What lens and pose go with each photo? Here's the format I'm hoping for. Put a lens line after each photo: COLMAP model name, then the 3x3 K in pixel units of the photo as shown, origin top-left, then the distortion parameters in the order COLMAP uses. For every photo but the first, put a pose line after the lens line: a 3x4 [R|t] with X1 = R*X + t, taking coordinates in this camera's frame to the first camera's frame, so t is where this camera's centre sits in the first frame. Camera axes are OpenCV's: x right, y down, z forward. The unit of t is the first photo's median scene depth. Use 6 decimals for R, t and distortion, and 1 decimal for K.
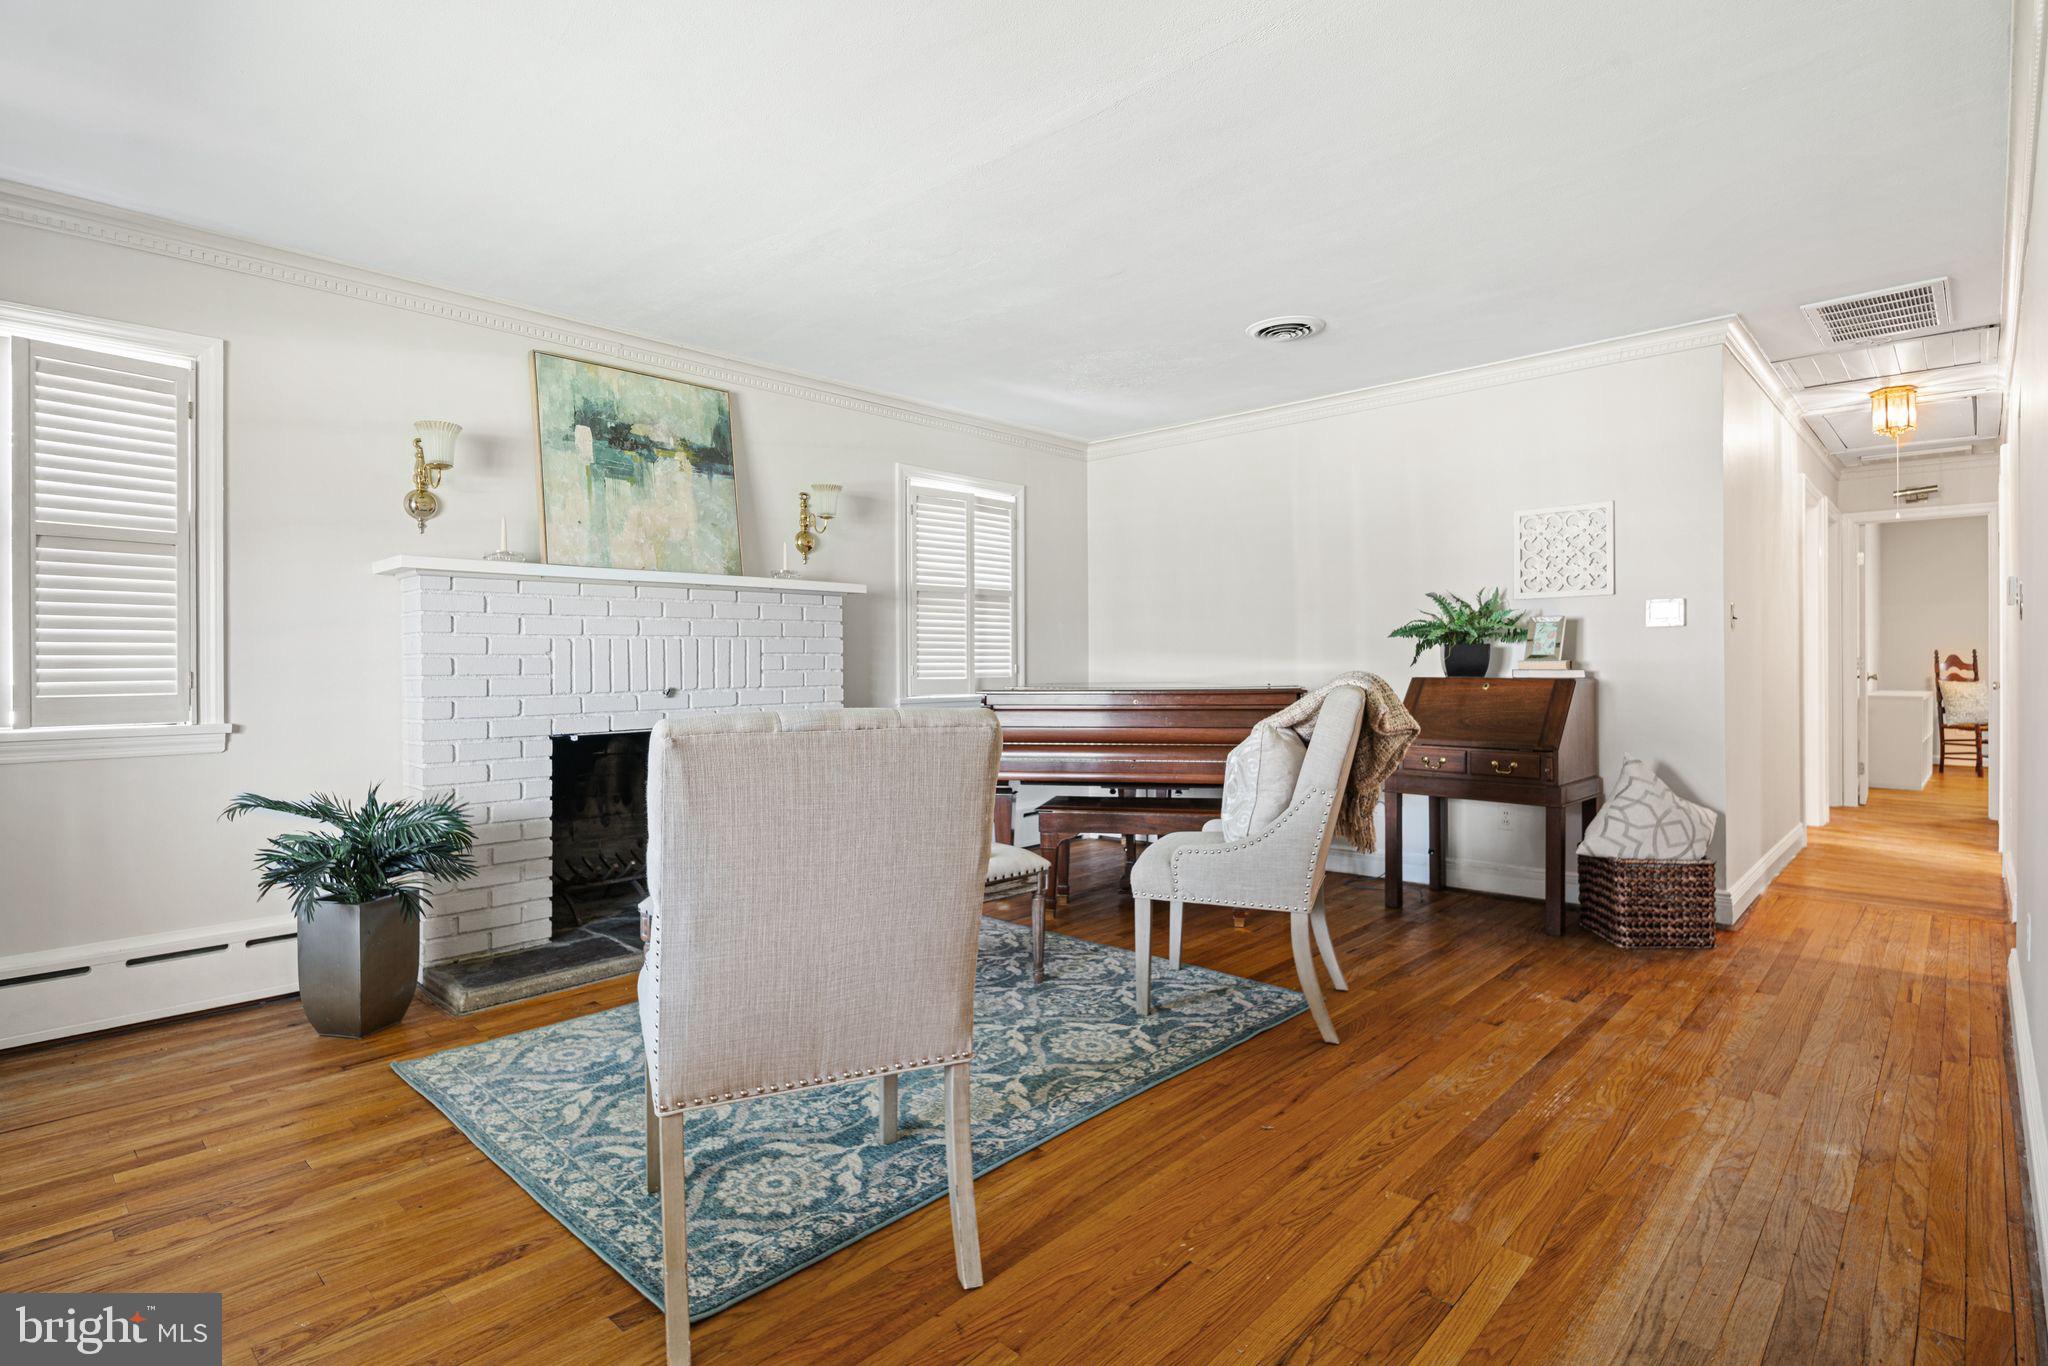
lens RADIAL K [[1008.2, 0, 1026.1], [0, 1008.2, 672.3], [0, 0, 1]] dist [0.000048, -0.000790]
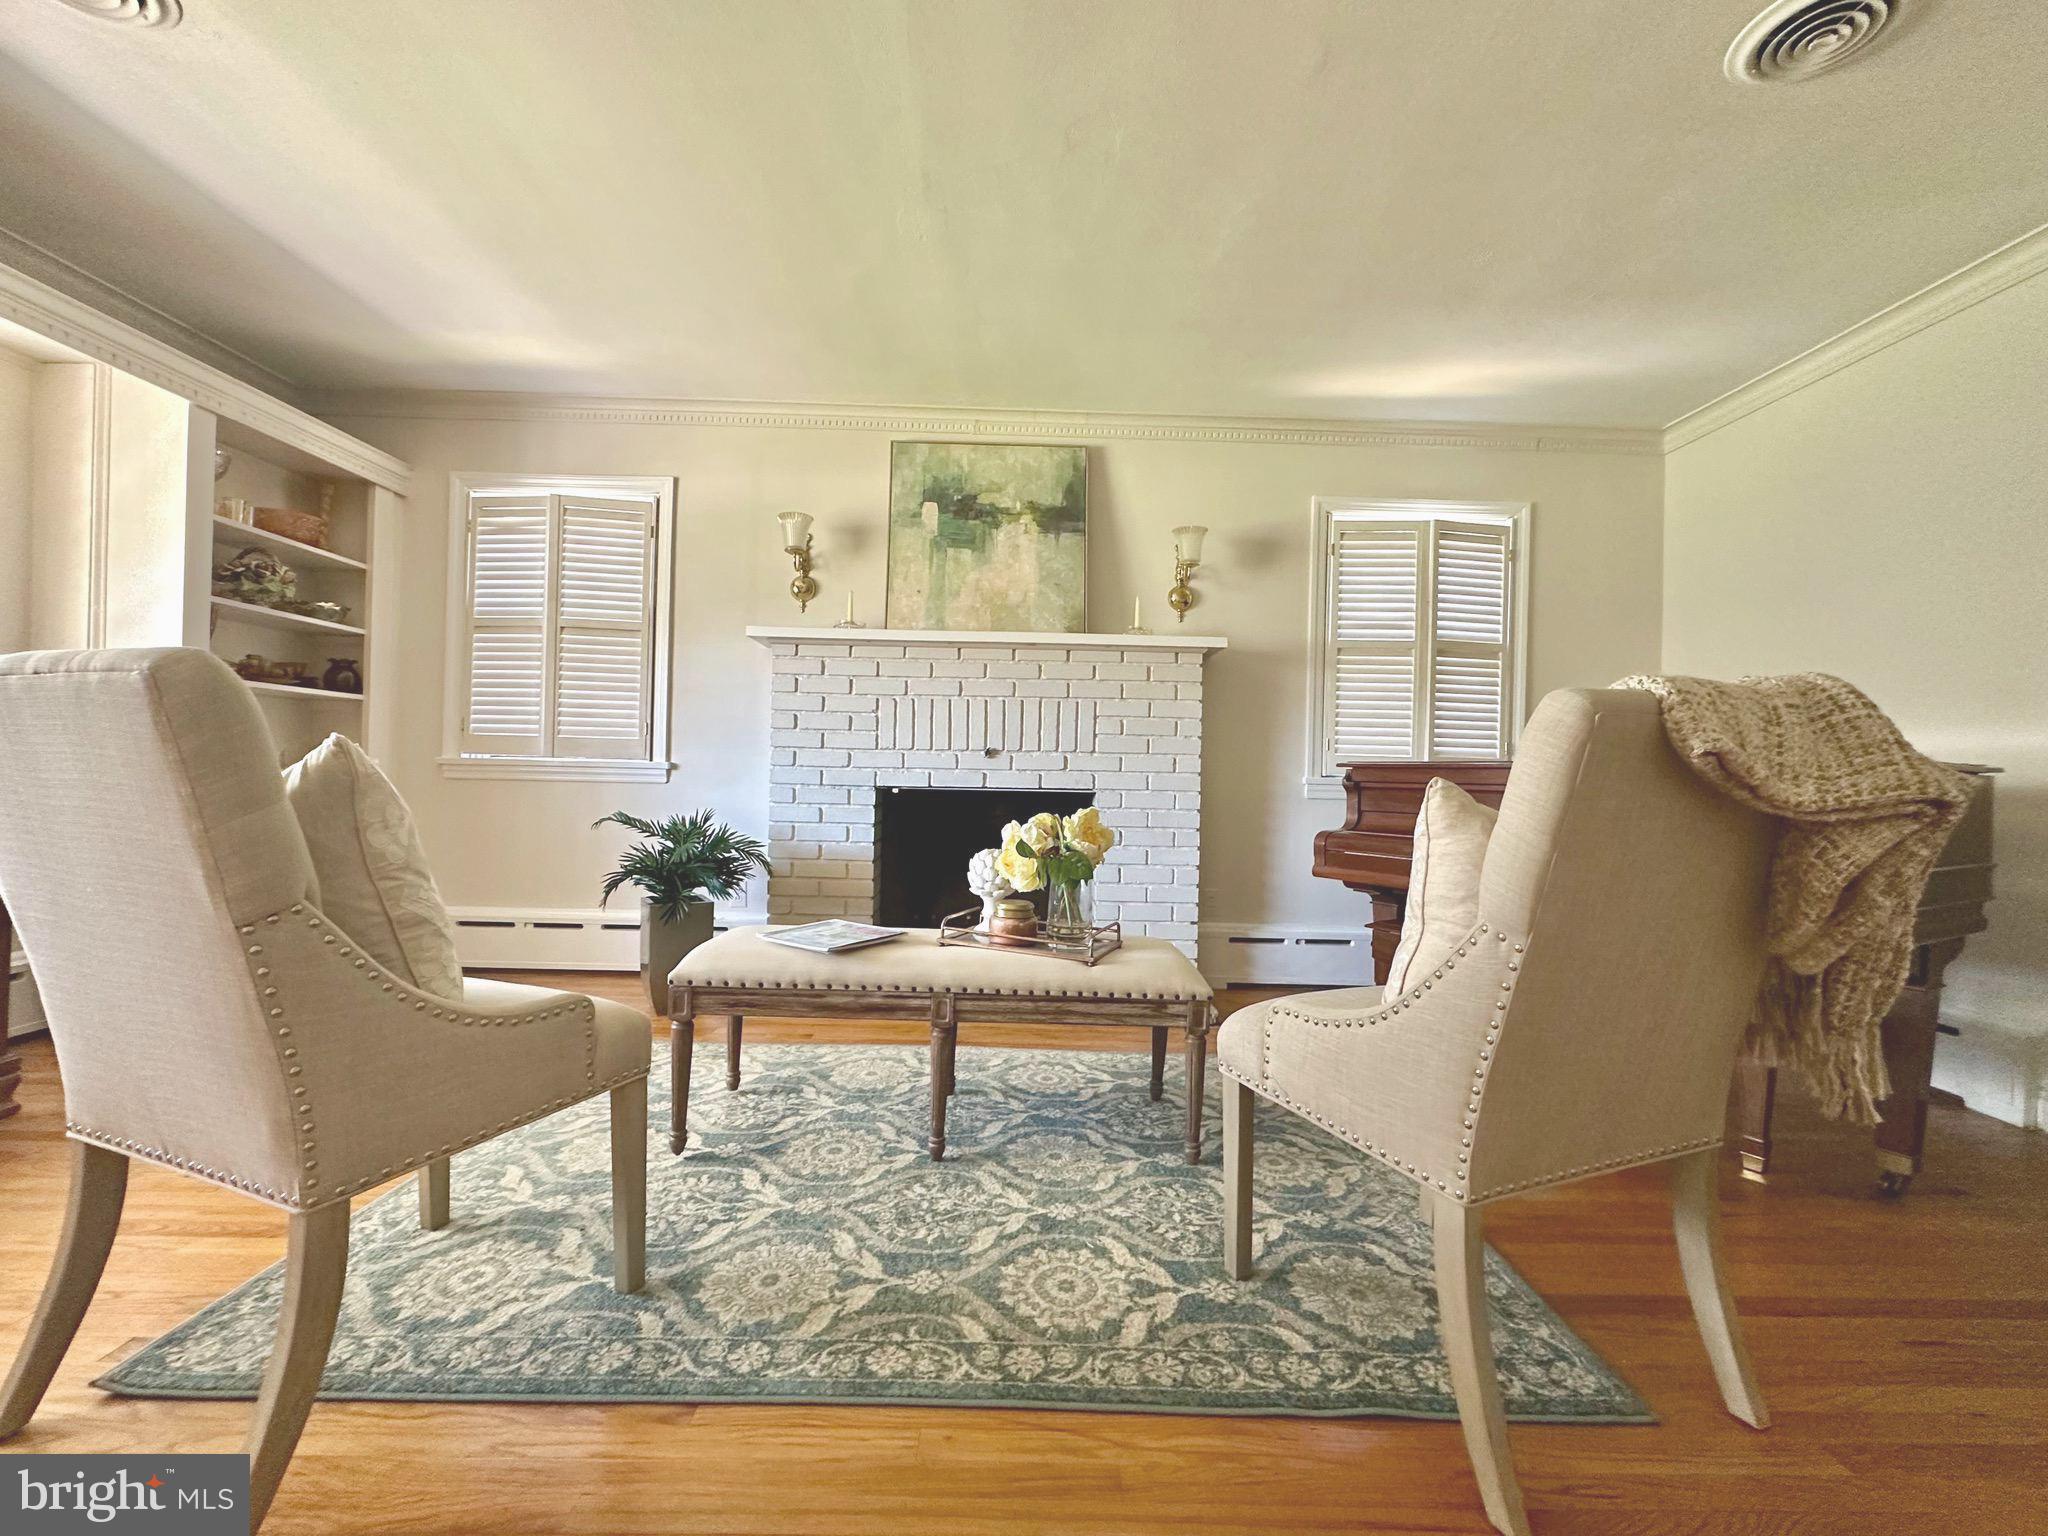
lens RADIAL K [[870.6, 0, 1026.6], [0, 870.6, 775.8], [0, 0, 1]] dist [-0.001306, -0.000091]
pose [[0.695419, 0.024526, -0.718186, 0.318872], [-0.033360, 0.999442, 0.001829, 0.043470], [0.717830, 0.022687, 0.695849, 0.456193]]
